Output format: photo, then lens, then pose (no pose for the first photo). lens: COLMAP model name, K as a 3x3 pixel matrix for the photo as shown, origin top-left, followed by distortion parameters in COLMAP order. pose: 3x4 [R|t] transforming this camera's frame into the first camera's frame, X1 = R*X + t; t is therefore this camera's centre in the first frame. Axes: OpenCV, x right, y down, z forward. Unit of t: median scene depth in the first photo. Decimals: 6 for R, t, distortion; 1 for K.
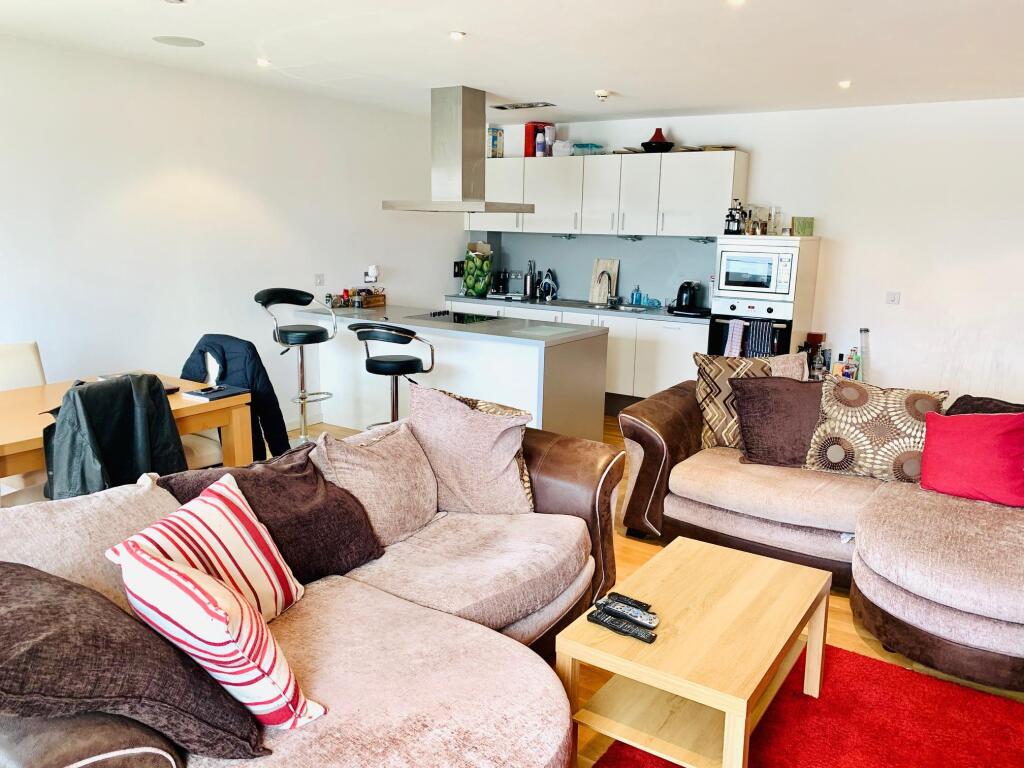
lens RADIAL K [[794.4, 0, 514.5], [0, 794.4, 385.5], [0, 0, 1]] dist [0.065925, -0.108217]
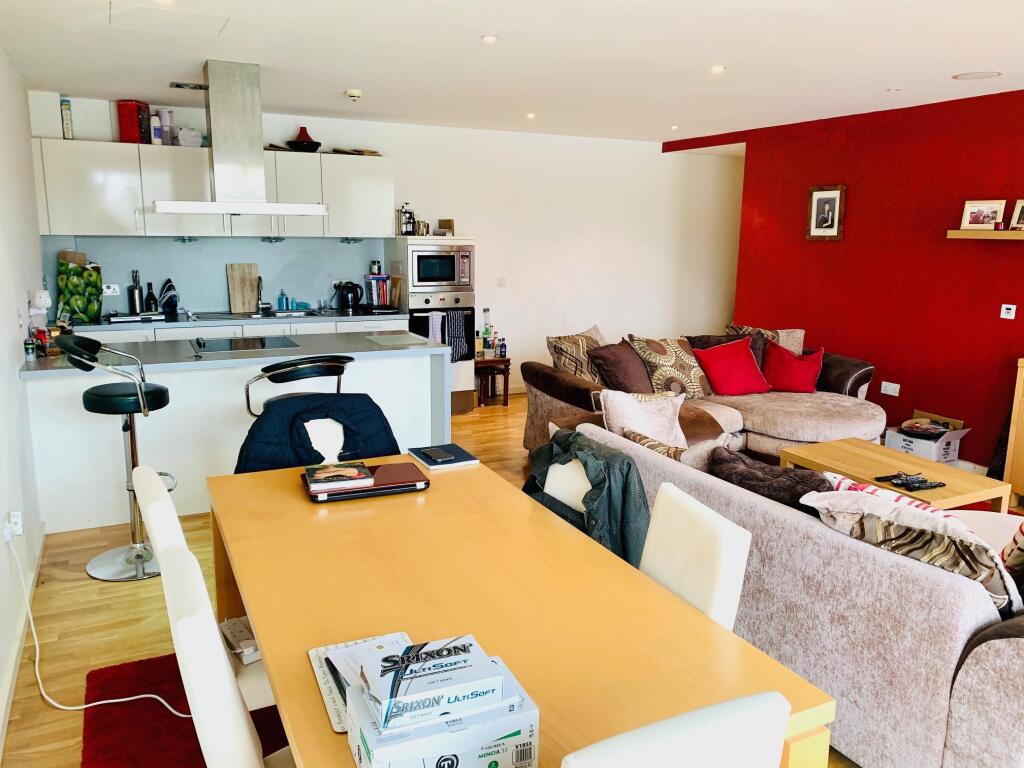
lens RADIAL K [[794.4, 0, 514.5], [0, 794.4, 385.5], [0, 0, 1]] dist [0.065925, -0.108217]
pose [[0.507413, -0.180323, 0.842624, -0.599668], [0.174012, 0.979156, 0.104754, -0.075540], [-0.843950, 0.093473, 0.528215, 0.315637]]
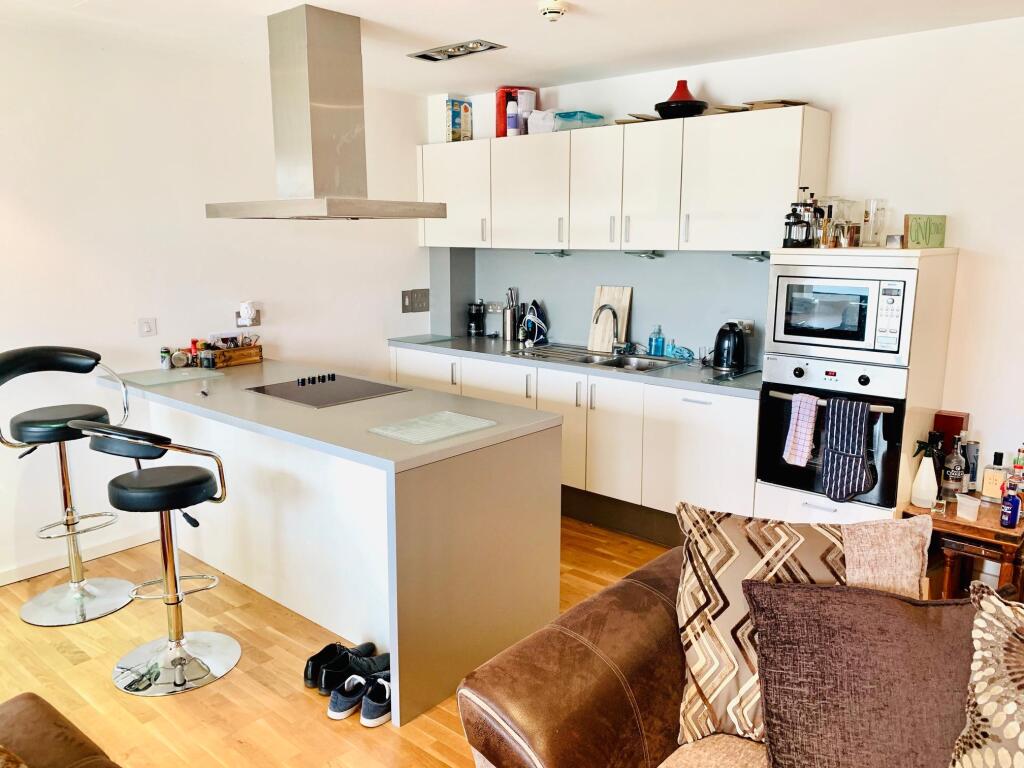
lens RADIAL K [[796.9, 0, 512.7], [0, 796.9, 380.0], [0, 0, 1]] dist [0.011872, 0.001989]
pose [[0.990639, 0.004200, -0.136443, 0.142888], [-0.006986, 0.999777, -0.019945, -0.077028], [0.136329, 0.020711, 0.990447, 0.385930]]
